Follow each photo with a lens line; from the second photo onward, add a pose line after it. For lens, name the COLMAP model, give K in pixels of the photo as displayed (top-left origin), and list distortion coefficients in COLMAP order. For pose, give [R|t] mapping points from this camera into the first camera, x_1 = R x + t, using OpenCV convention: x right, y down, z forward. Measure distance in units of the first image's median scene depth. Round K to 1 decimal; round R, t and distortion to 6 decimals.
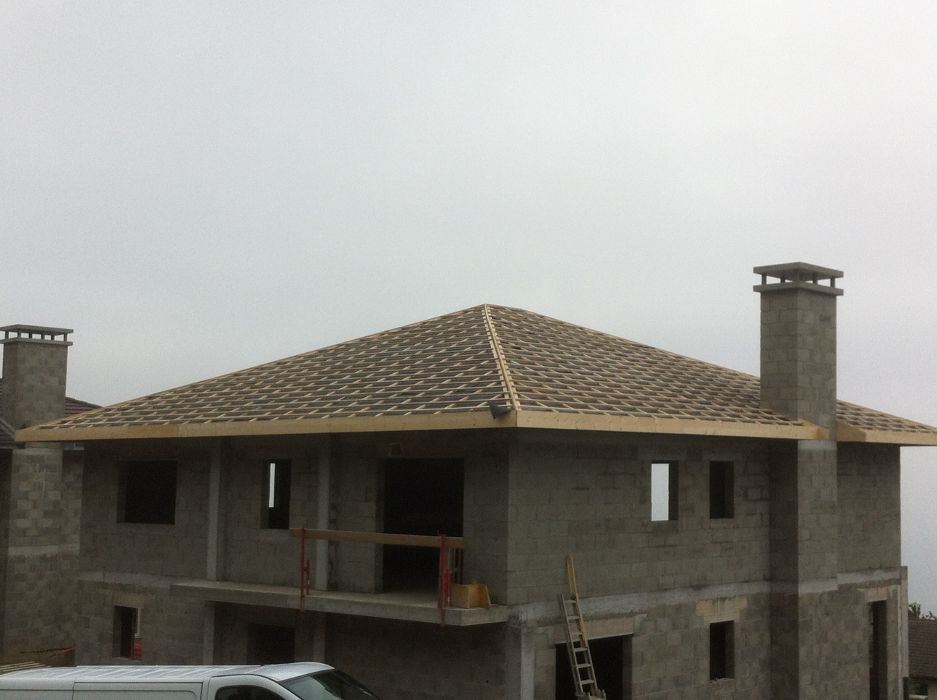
lens RADIAL K [[1431.0, 0, 468.5], [0, 1431.0, 350.0], [0, 0, 1]] dist [0.013196, 0.004724]
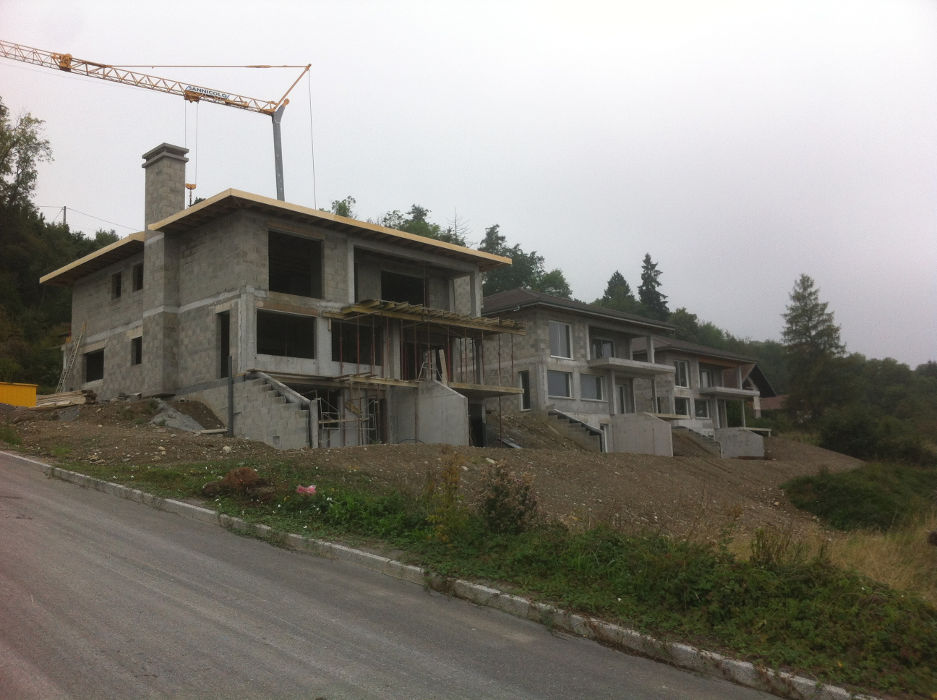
lens RADIAL K [[943.9, 0, 468.5], [0, 943.9, 350.0], [0, 0, 1]] dist [0.000028, -0.000451]
pose [[-0.038594, -0.164102, -0.985688, 1.413334], [0.118689, 0.978687, -0.167584, 0.461112], [0.992181, -0.123458, -0.018294, 1.392080]]
